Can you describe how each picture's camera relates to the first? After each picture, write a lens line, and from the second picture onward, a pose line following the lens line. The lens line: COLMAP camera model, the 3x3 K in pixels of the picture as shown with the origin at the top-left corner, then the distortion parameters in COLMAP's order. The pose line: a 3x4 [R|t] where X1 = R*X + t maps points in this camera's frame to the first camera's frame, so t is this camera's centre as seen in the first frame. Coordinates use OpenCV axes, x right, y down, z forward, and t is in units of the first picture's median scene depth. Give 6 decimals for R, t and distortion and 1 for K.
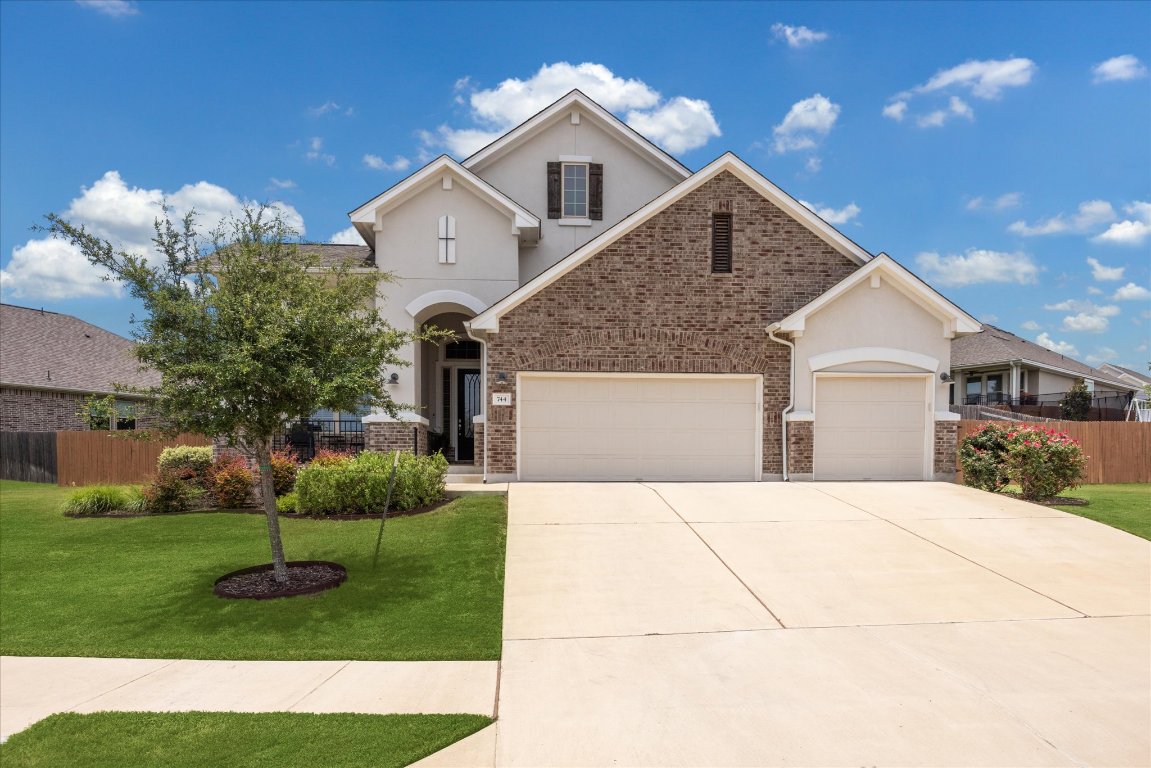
lens RADIAL K [[451.0, 0, 573.6], [0, 451.0, 430.1], [0, 0, 1]] dist [0.002357, -0.000476]
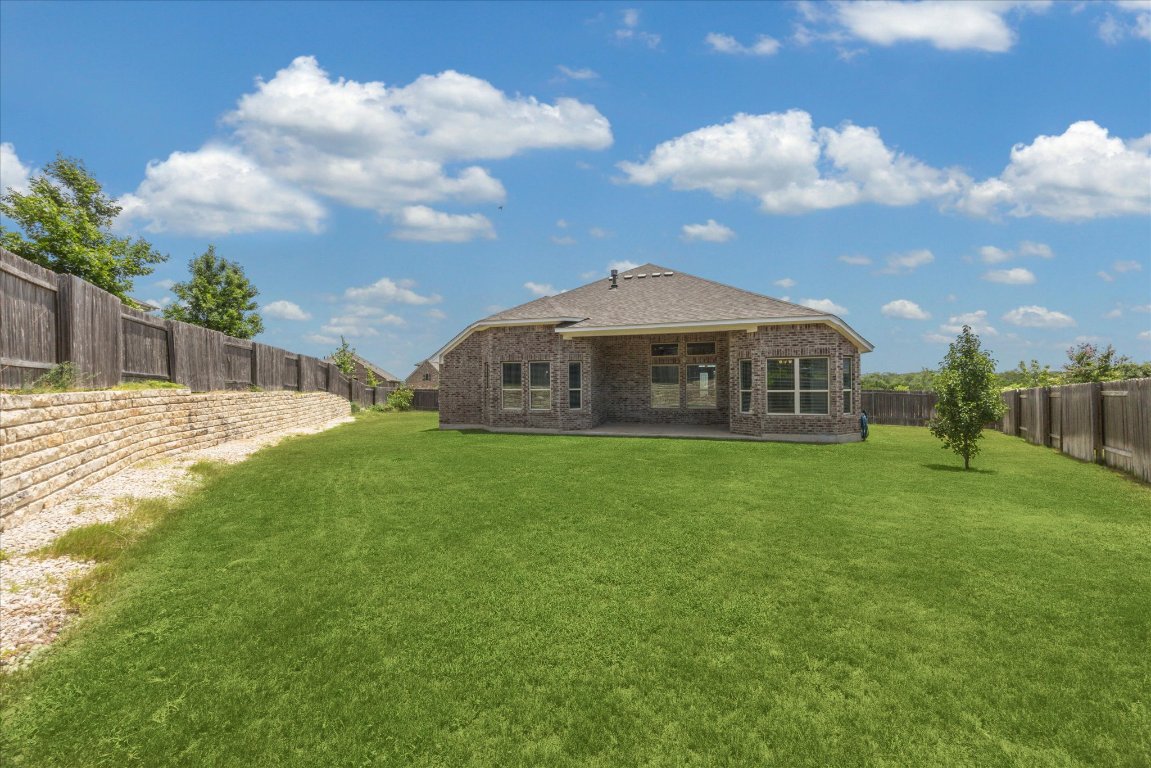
lens RADIAL K [[620.5, 0, 596.3], [0, 620.5, 425.2], [0, 0, 1]] dist [0.001201, 0.000022]
pose [[0.999970, -0.000743, 0.007761, -0.572354], [0.000702, 0.999985, 0.005363, 0.009529], [-0.007765, -0.005357, 0.999956, 0.005751]]
